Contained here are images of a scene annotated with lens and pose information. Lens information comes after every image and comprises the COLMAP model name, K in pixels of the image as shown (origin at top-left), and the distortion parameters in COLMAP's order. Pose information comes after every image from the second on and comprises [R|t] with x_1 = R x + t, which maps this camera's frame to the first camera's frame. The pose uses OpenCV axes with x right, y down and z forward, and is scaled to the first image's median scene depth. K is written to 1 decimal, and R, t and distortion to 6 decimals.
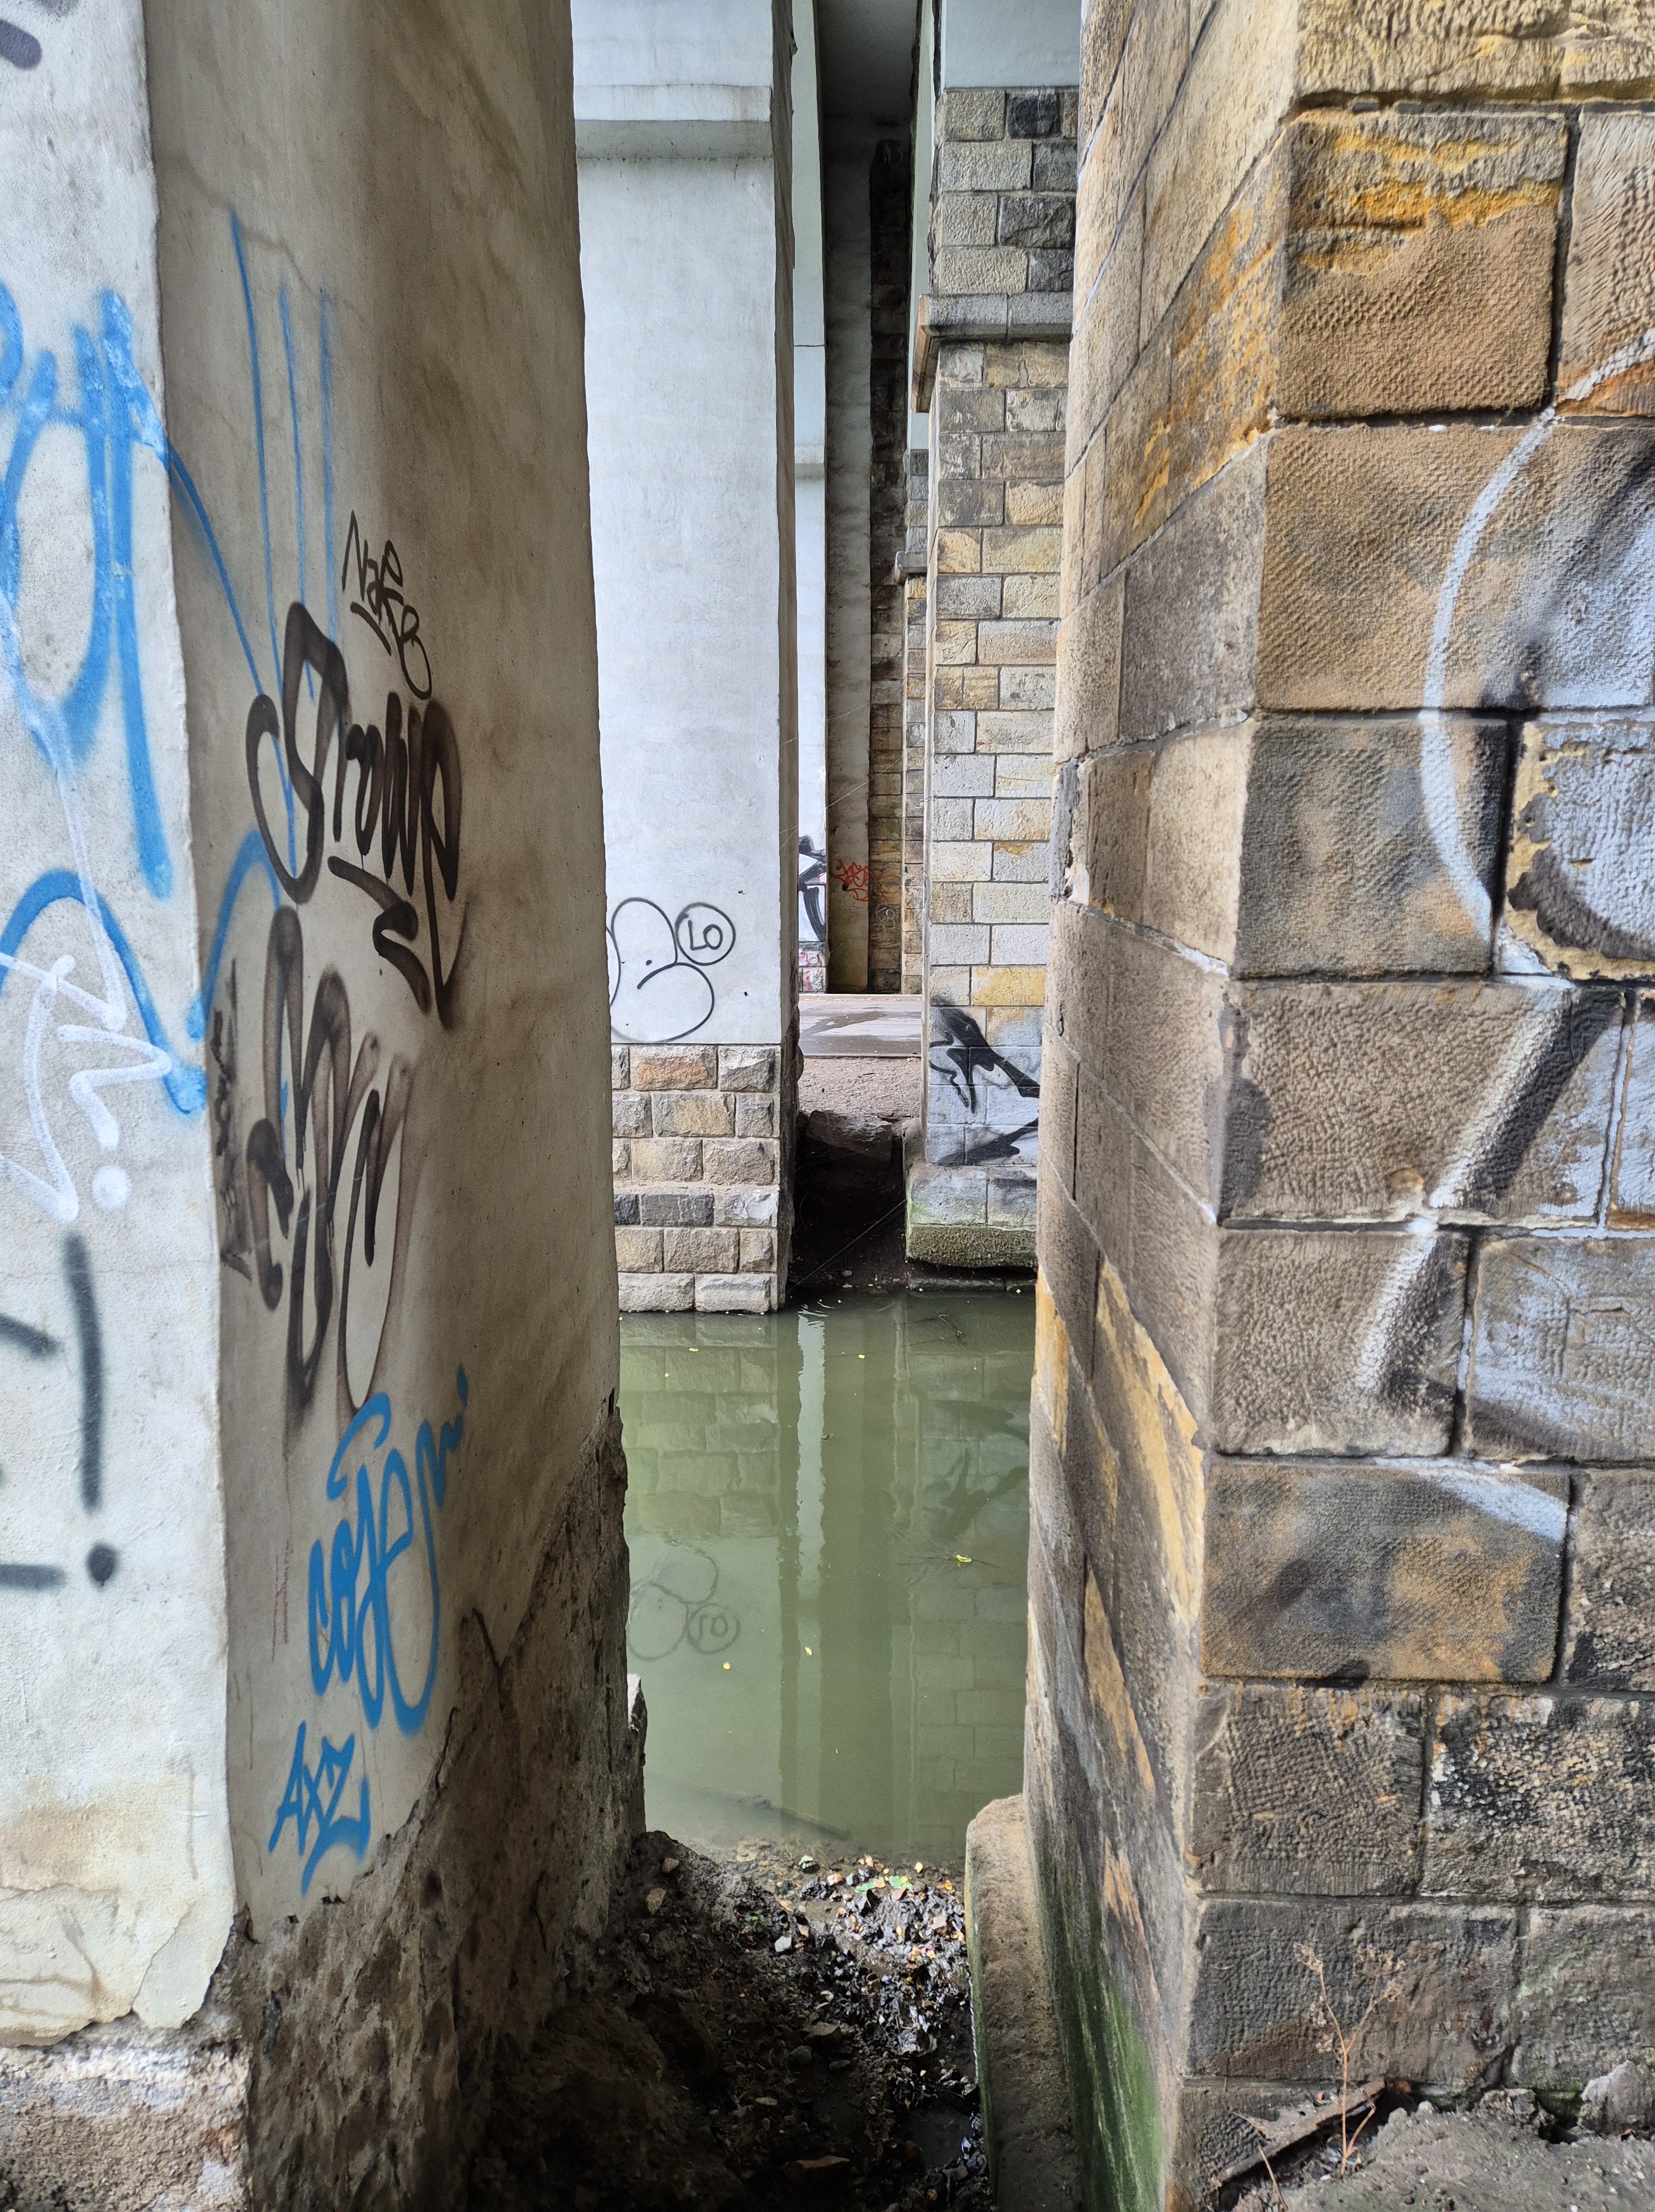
lens RADIAL K [[1457.2, 0, 833.7], [0, 1457.2, 1092.9], [0, 0, 1]] dist [0.052231, 0.000435]
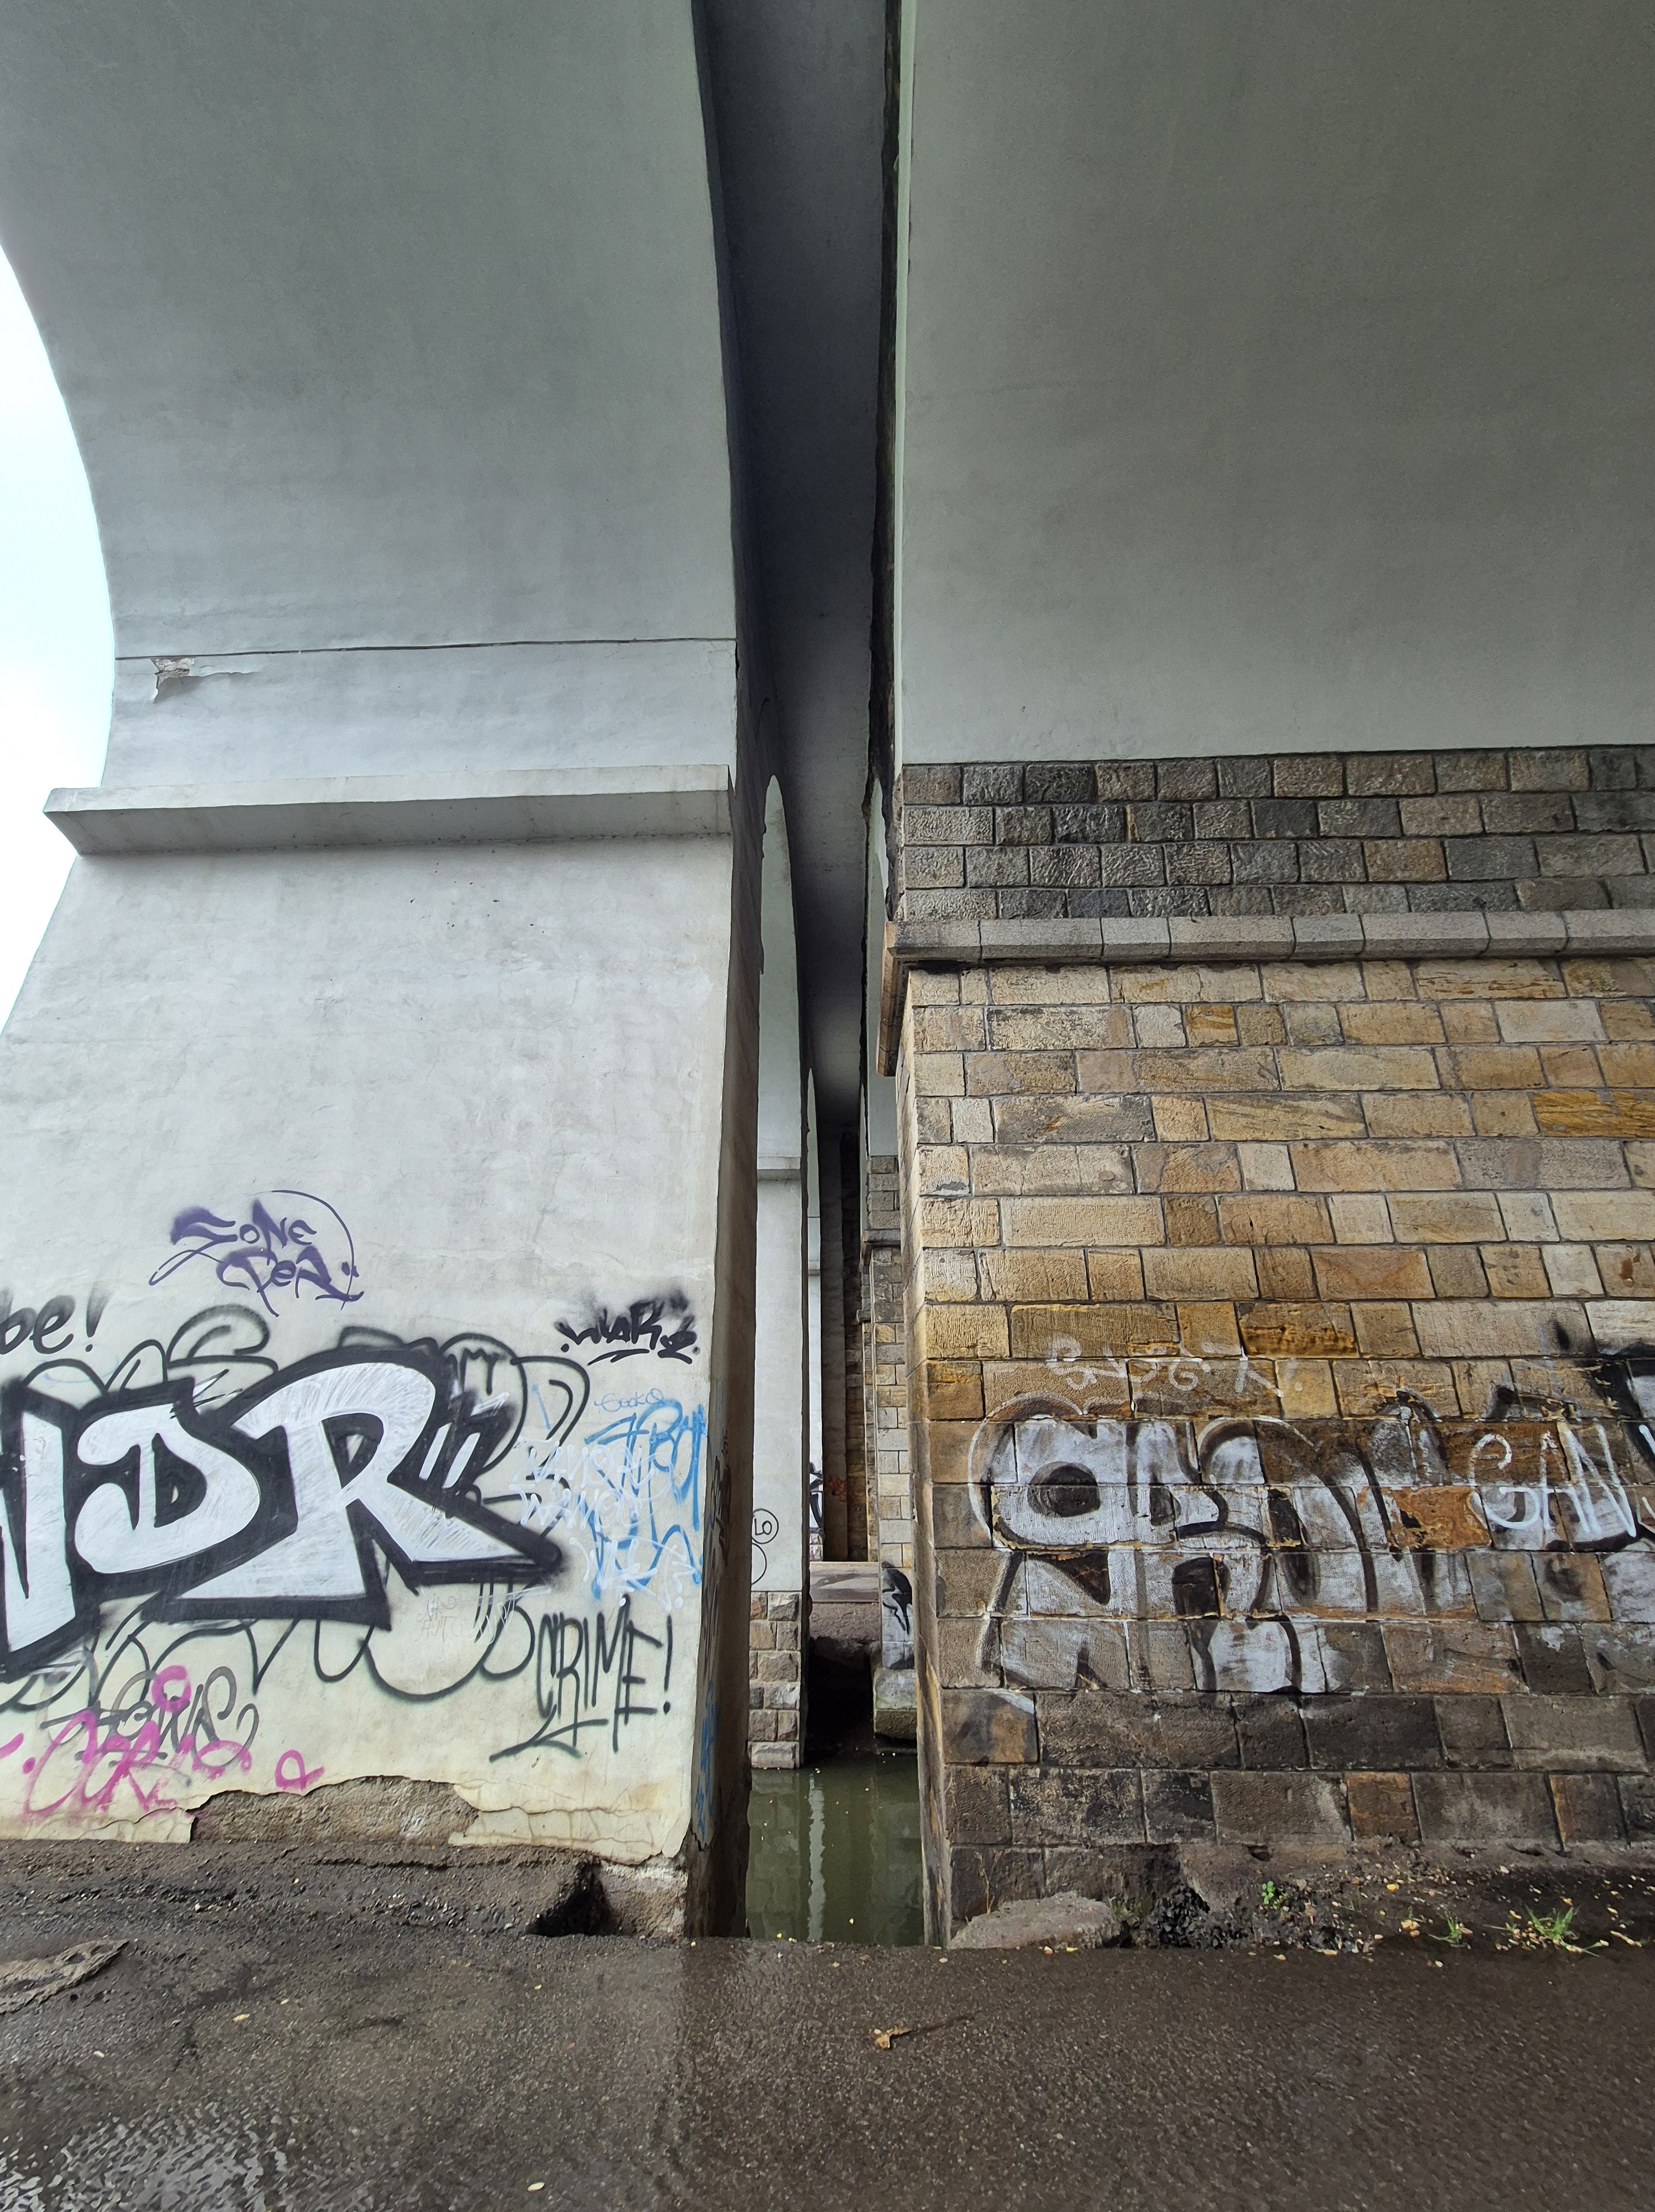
lens RADIAL K [[891.8, 0, 814.2], [0, 891.8, 1102.3], [0, 0, 1]] dist [-0.001575, -0.000259]
pose [[0.999938, -0.008340, -0.007316, -0.008788], [0.003330, 0.854671, -0.519159, 0.030900], [0.010583, 0.519103, 0.854646, -0.374220]]
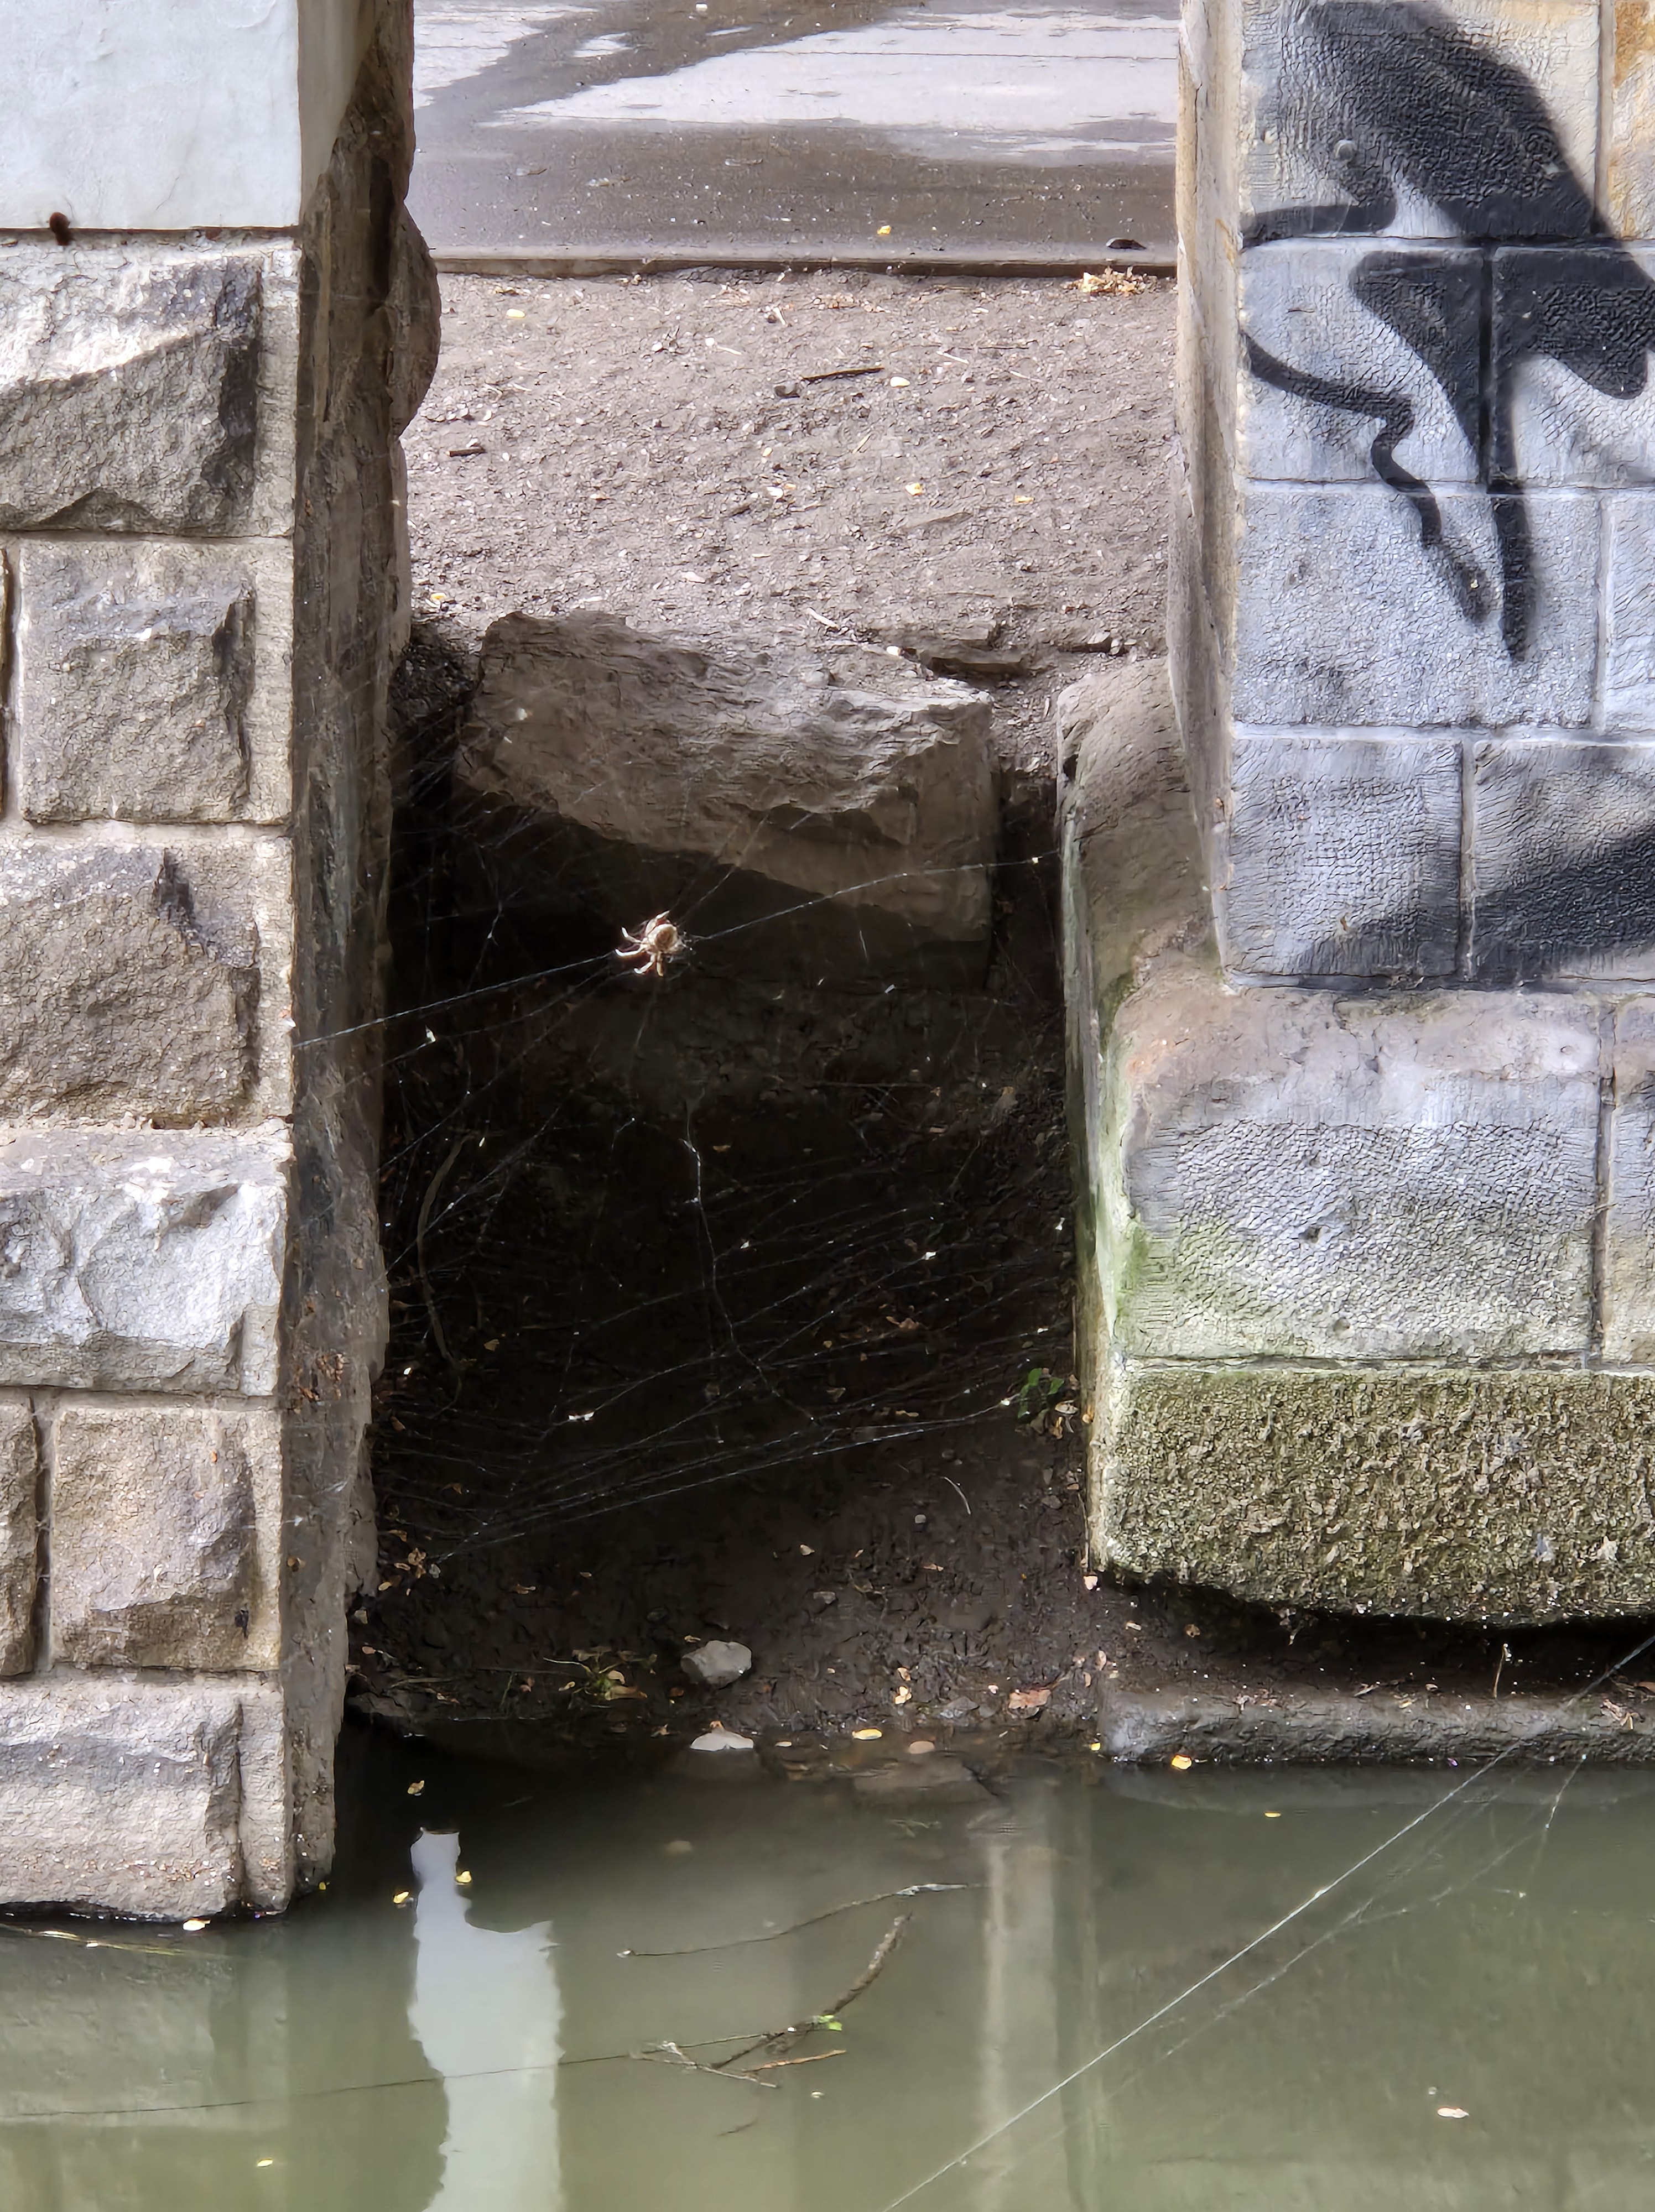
lens RADIAL K [[8352.5, 0, 828.3], [0, 8352.5, 1105.1], [0, 0, 1]] dist [-0.547625, 0.000000]
pose [[0.999603, -0.003188, 0.027986, -0.005773], [0.000556, 0.995614, 0.093559, -0.029680], [-0.028162, -0.093507, 0.995220, 0.131445]]
